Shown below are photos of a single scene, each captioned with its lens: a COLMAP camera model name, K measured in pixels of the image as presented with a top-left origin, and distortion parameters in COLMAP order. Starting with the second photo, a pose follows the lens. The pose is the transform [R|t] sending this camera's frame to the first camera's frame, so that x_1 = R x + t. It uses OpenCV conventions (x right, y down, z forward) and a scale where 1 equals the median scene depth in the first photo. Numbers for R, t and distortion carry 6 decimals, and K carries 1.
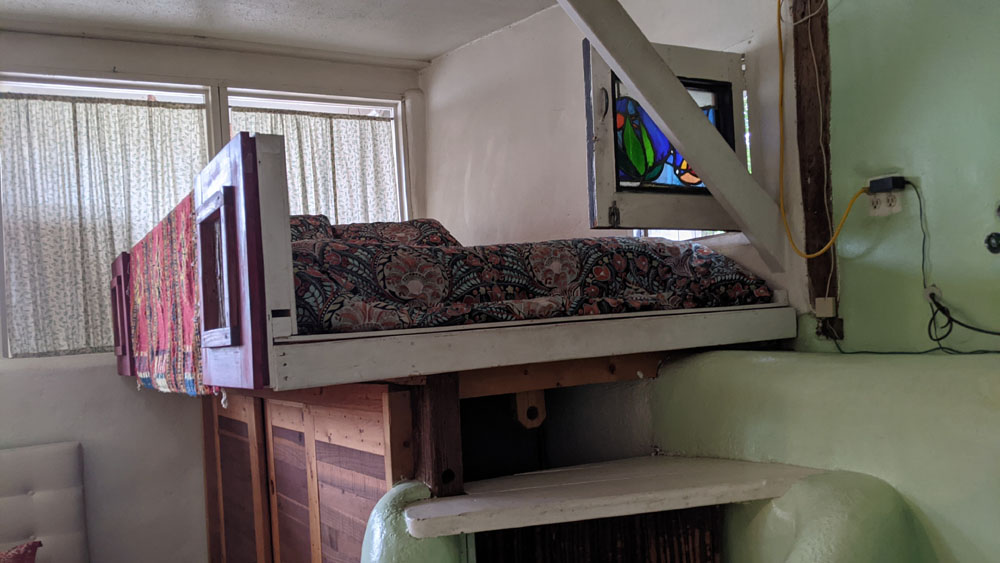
lens RADIAL K [[797.3, 0, 494.7], [0, 797.3, 286.5], [0, 0, 1]] dist [0.090433, -0.177917]
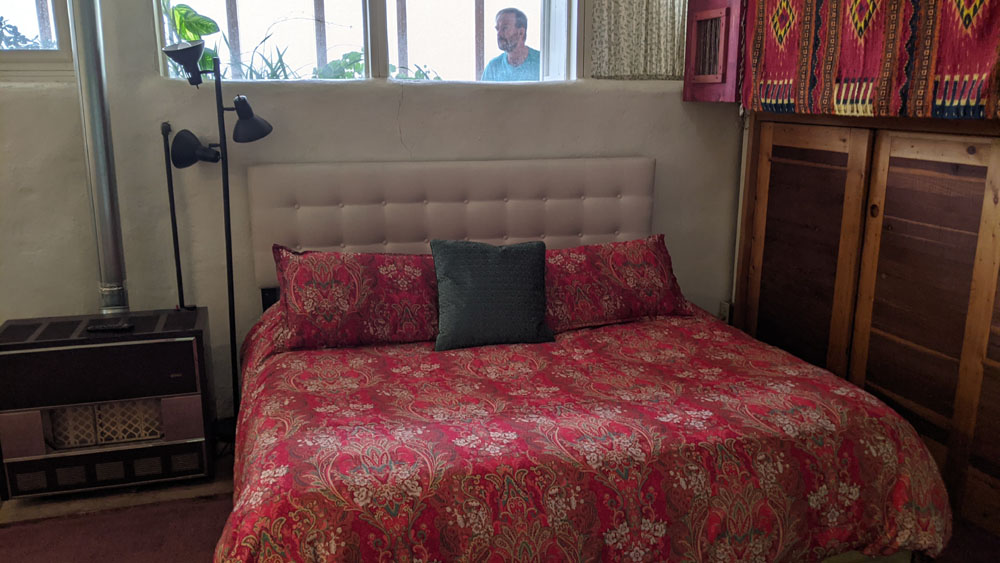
lens RADIAL K [[797.3, 0, 494.7], [0, 797.3, 286.5], [0, 0, 1]] dist [0.090433, -0.177917]
pose [[0.975748, 0.120469, -0.182767, -0.476331], [-0.060809, 0.951251, 0.302364, 0.031673], [0.210283, -0.283917, 0.935507, -0.175252]]
